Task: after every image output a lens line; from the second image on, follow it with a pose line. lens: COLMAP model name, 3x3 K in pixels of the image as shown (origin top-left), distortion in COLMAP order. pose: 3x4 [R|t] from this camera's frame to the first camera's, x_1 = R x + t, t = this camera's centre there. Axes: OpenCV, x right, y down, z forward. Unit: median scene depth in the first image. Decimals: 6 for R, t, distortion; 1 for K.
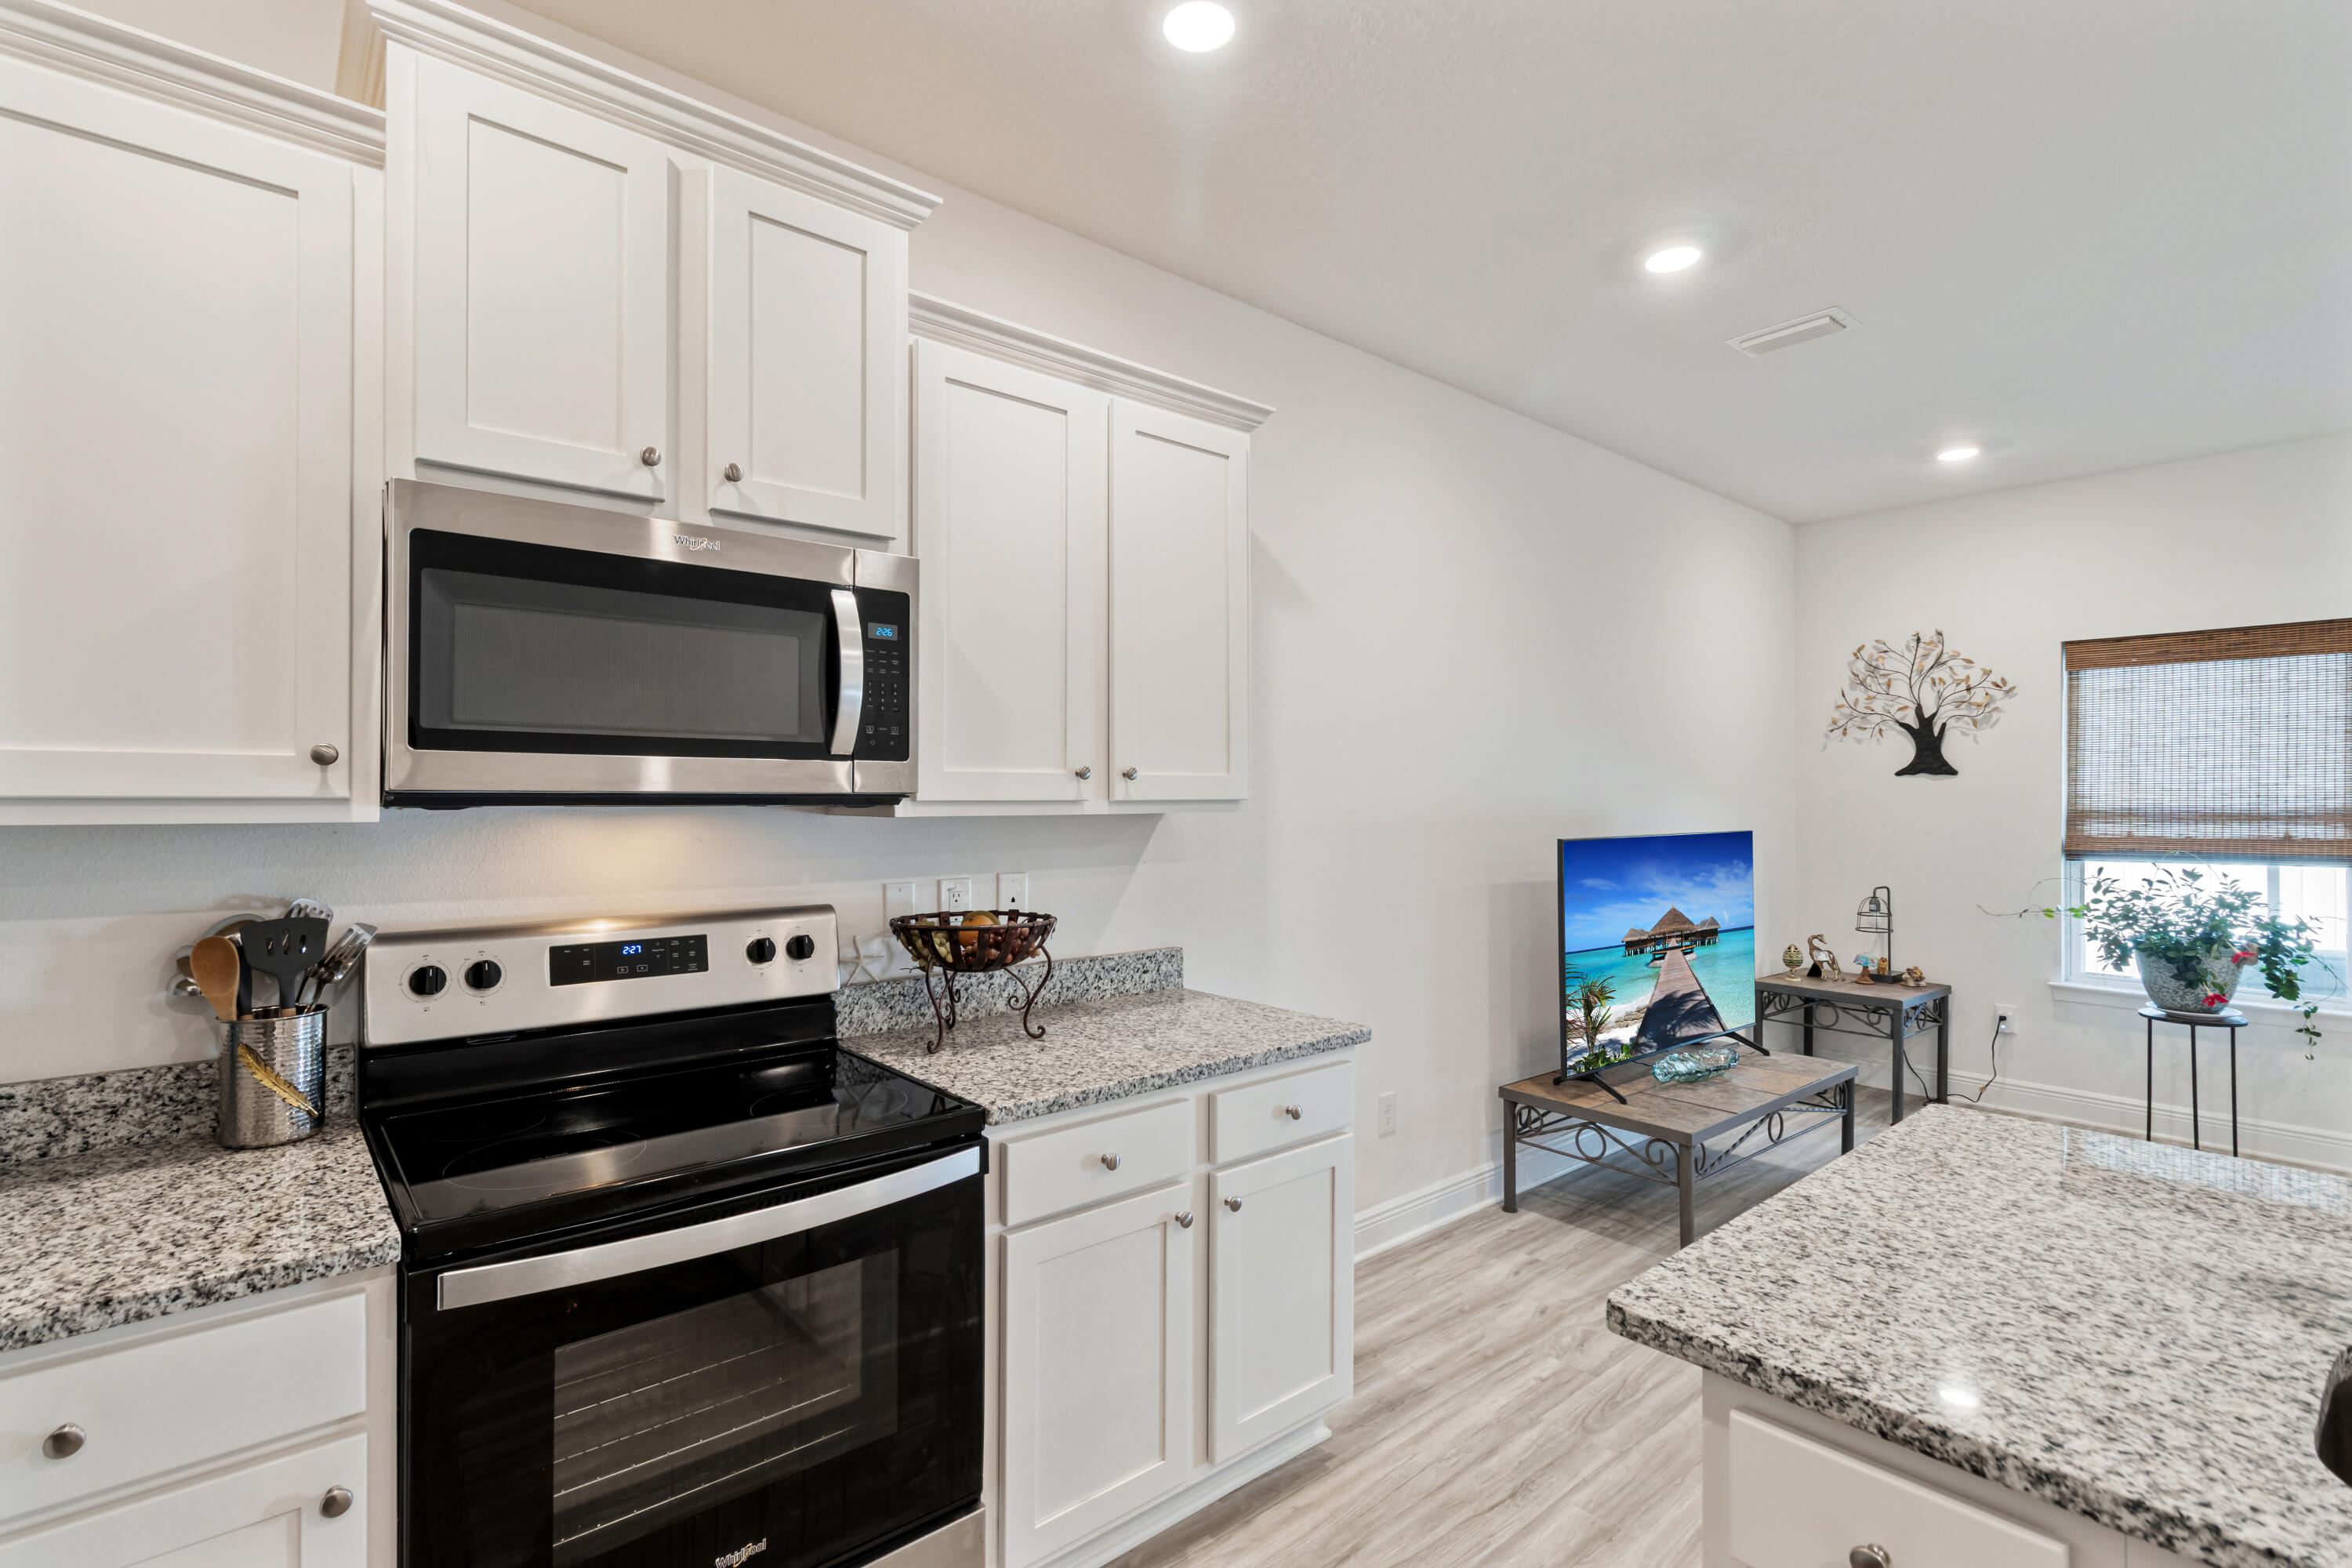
lens RADIAL K [[1102.5, 0, 1166.7], [0, 1102.5, 787.0], [0, 0, 1]] dist [0.002300, -0.000327]
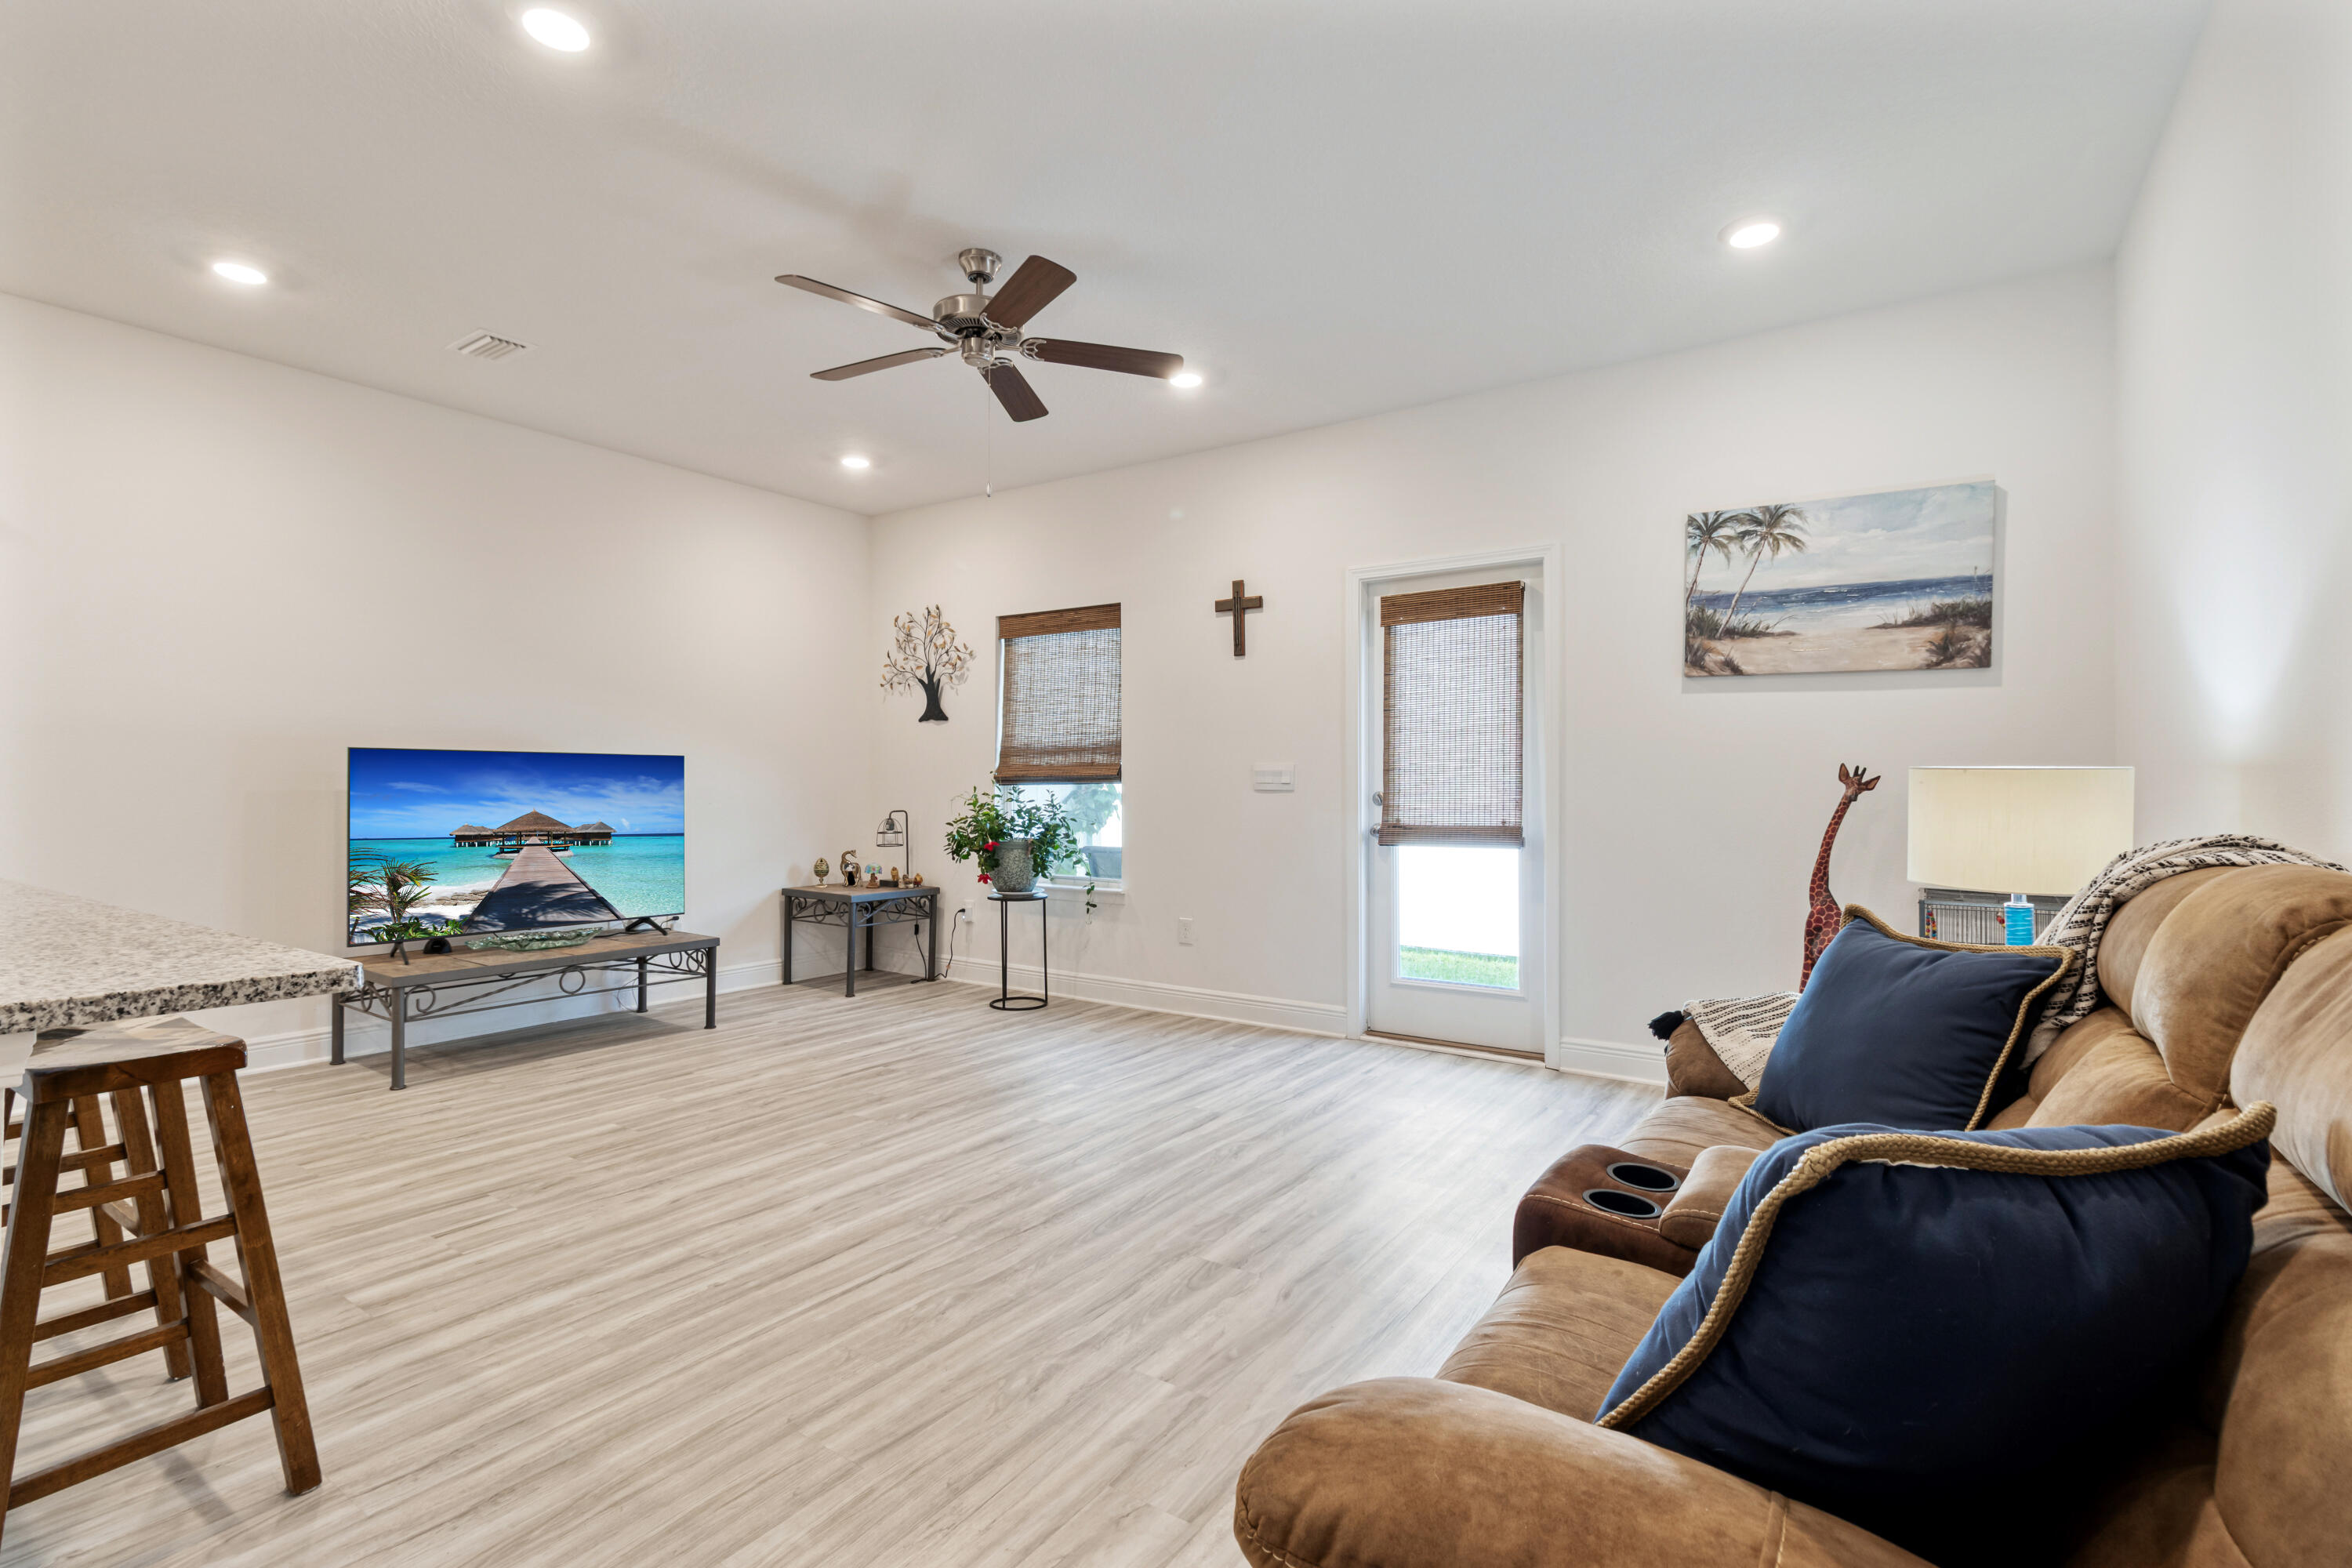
lens RADIAL K [[1102.5, 0, 1167.3], [0, 1102.5, 781.1], [0, 0, 1]] dist [0.002300, -0.000327]
pose [[0.962945, 0.004577, 0.269658, 1.238115], [-0.005226, 0.999985, 0.001687, 0.109264], [-0.269646, -0.003034, 0.962955, -0.565079]]
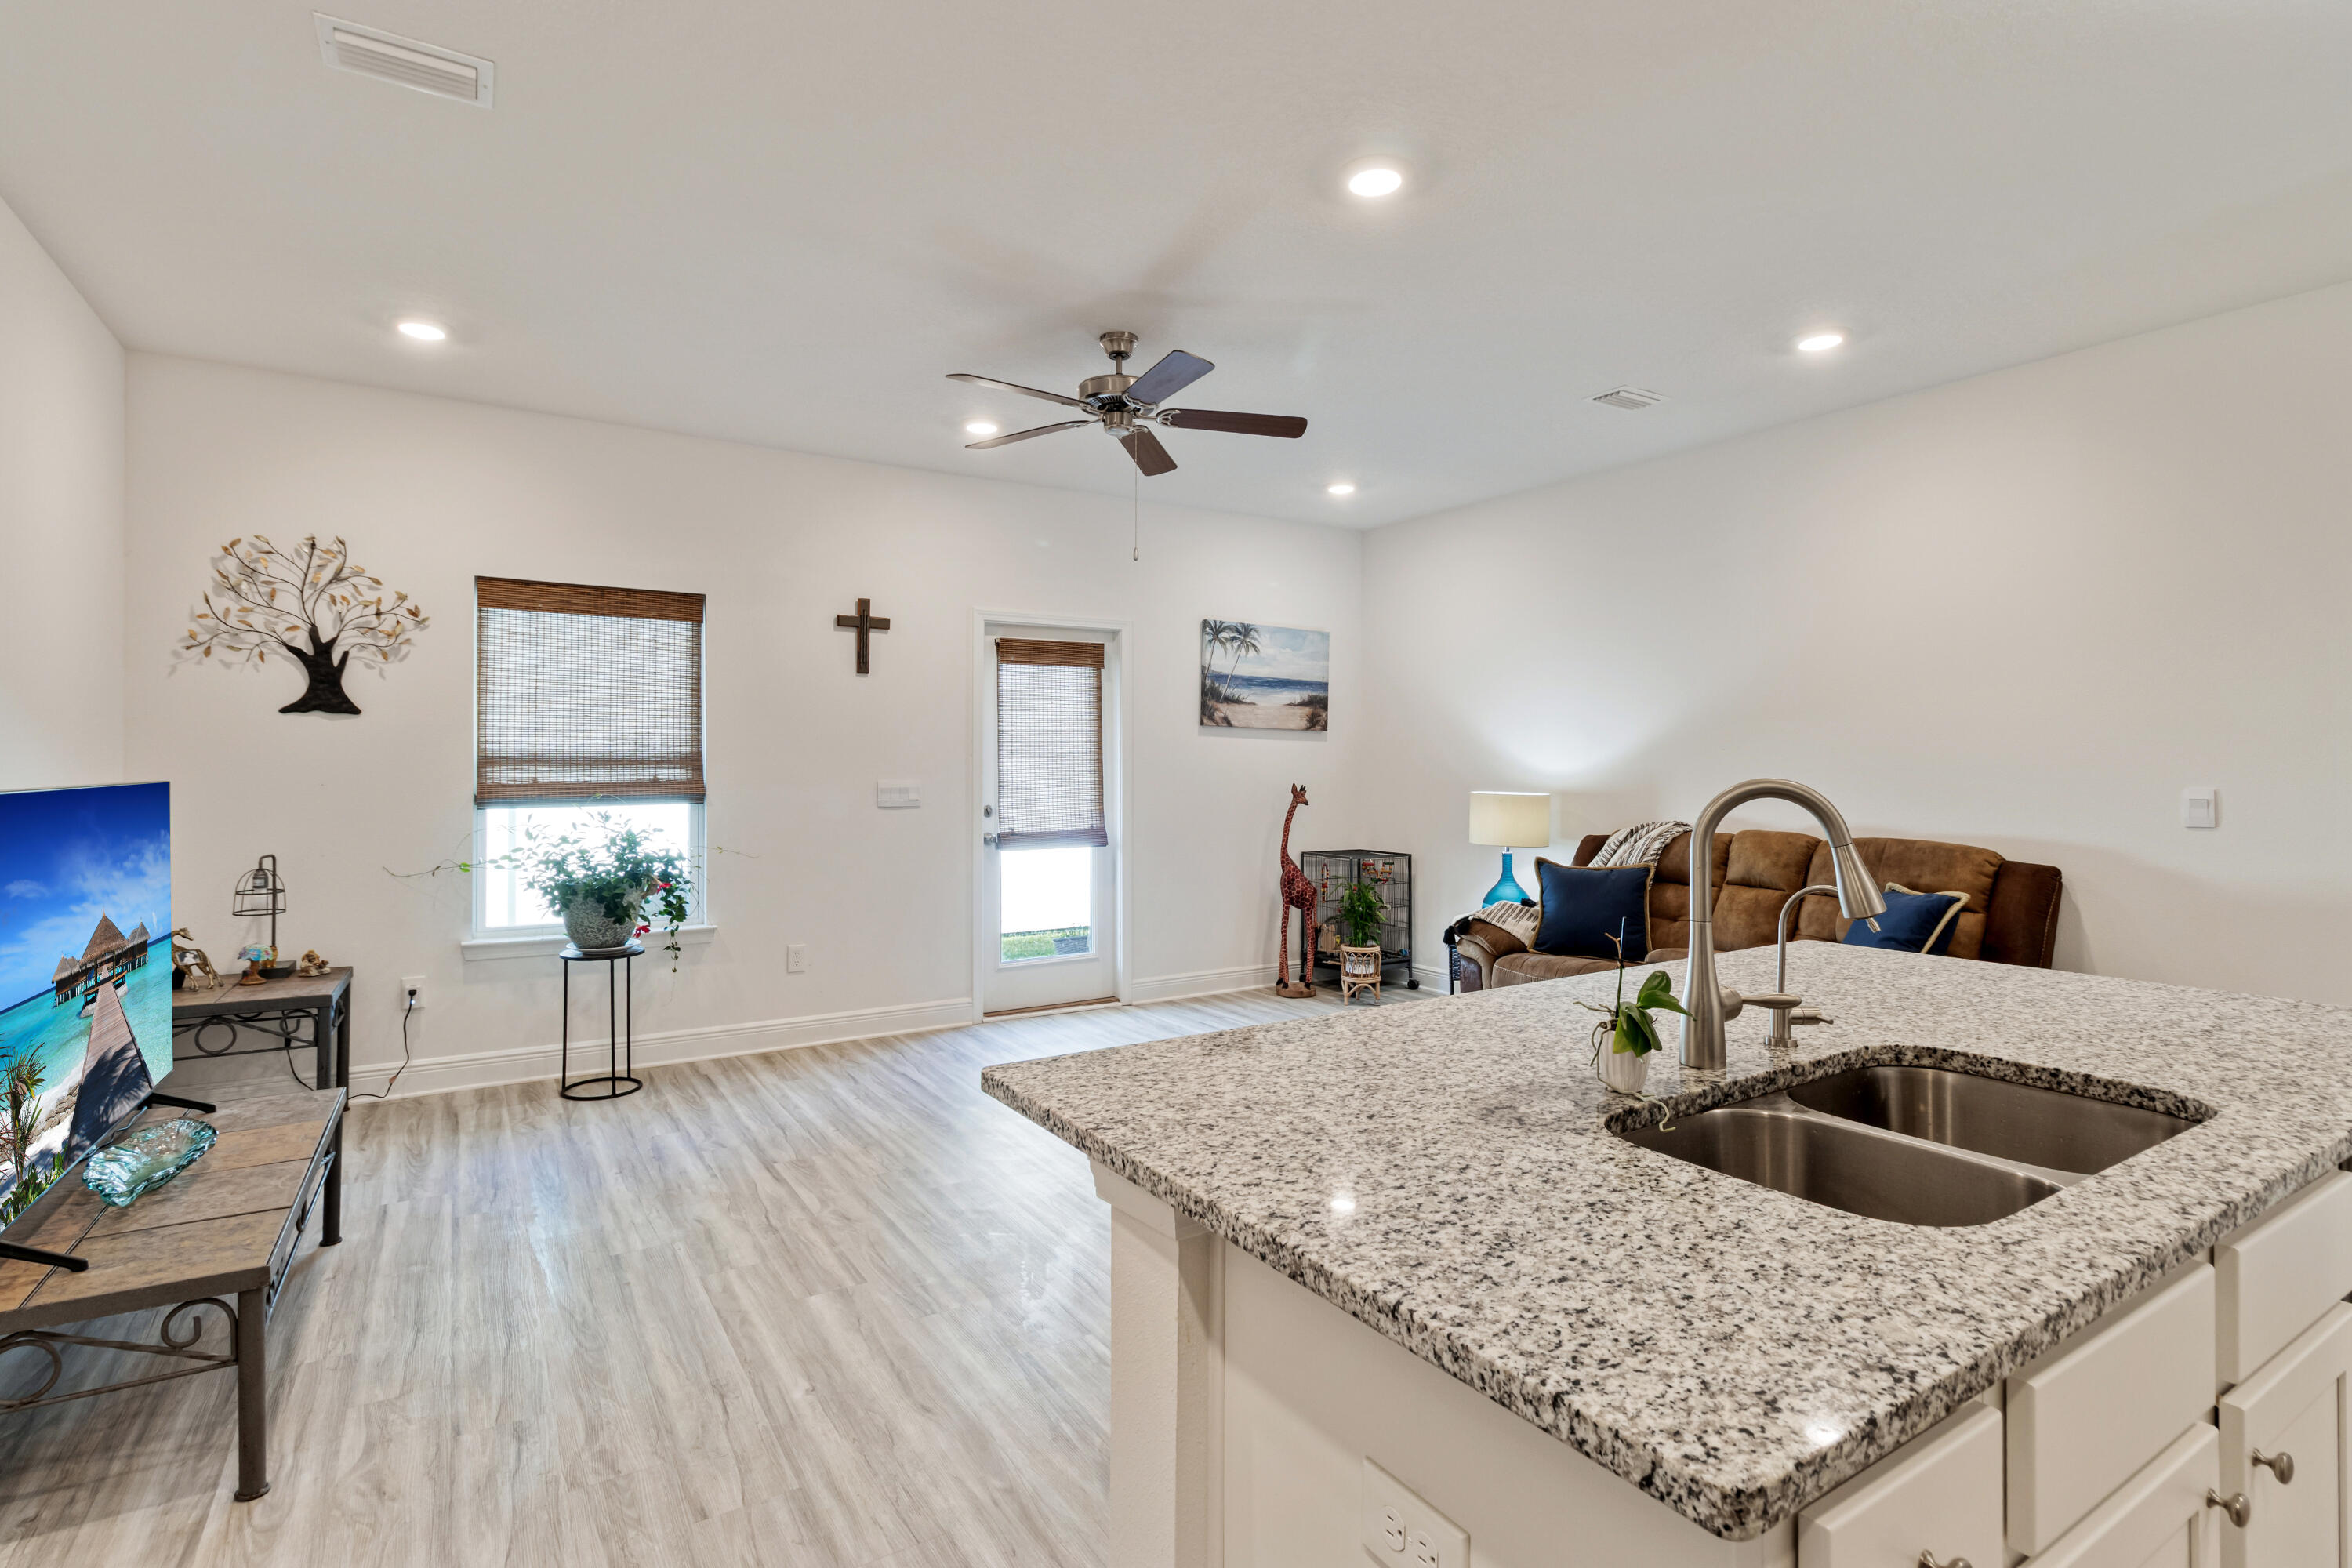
lens RADIAL K [[1102.5, 0, 1204.0], [0, 1102.5, 791.7], [0, 0, 1]] dist [0.002300, -0.000327]
pose [[0.117706, -0.025860, 0.992712, -0.089473], [-0.011670, 0.999556, 0.027422, 0.033969], [-0.992980, -0.014813, 0.117352, 0.525773]]
